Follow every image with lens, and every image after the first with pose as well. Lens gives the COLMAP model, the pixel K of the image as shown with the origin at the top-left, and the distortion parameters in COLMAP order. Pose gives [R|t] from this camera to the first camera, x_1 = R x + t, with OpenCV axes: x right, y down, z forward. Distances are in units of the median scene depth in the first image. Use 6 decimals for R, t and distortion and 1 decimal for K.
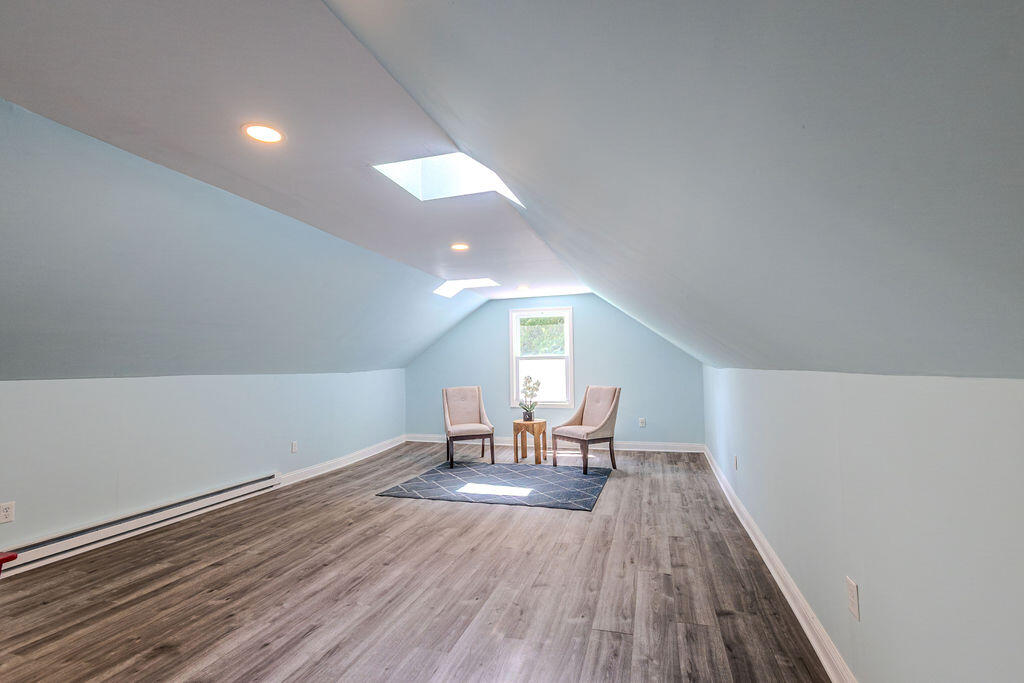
lens RADIAL K [[471.8, 0, 511.7], [0, 471.8, 346.1], [0, 0, 1]] dist [0.010485, -0.005105]
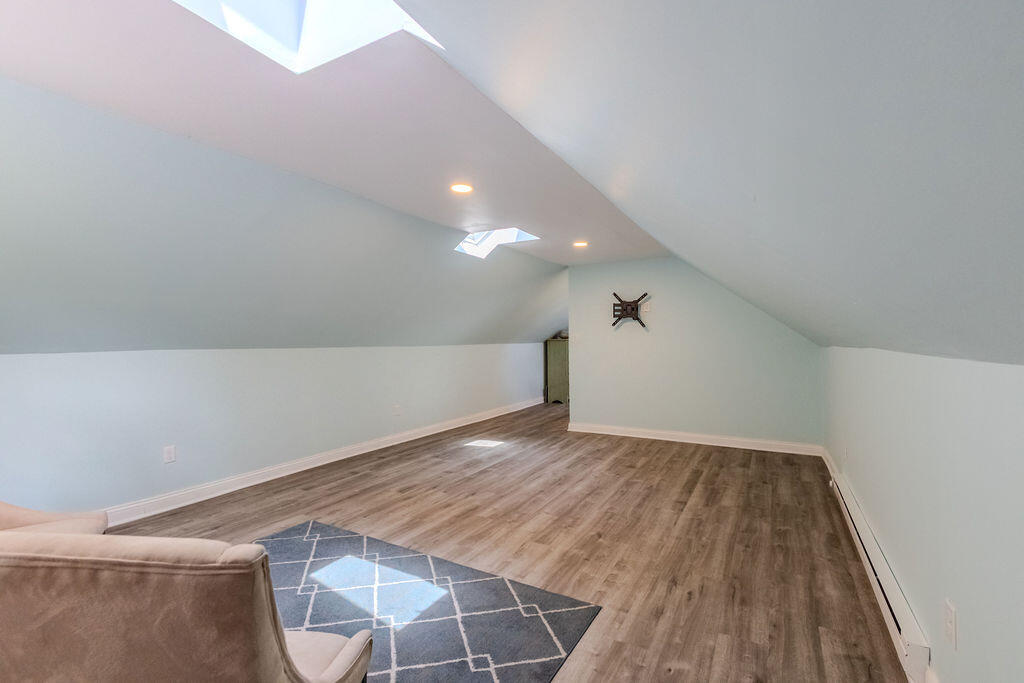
lens RADIAL K [[471.8, 0, 512.0], [0, 471.8, 342.6], [0, 0, 1]] dist [0.010485, -0.005105]
pose [[-0.976189, 0.018007, 0.216173, -0.428138], [0.008578, 0.998974, -0.044475, 0.094292], [-0.216752, -0.041561, -0.975342, 2.085133]]
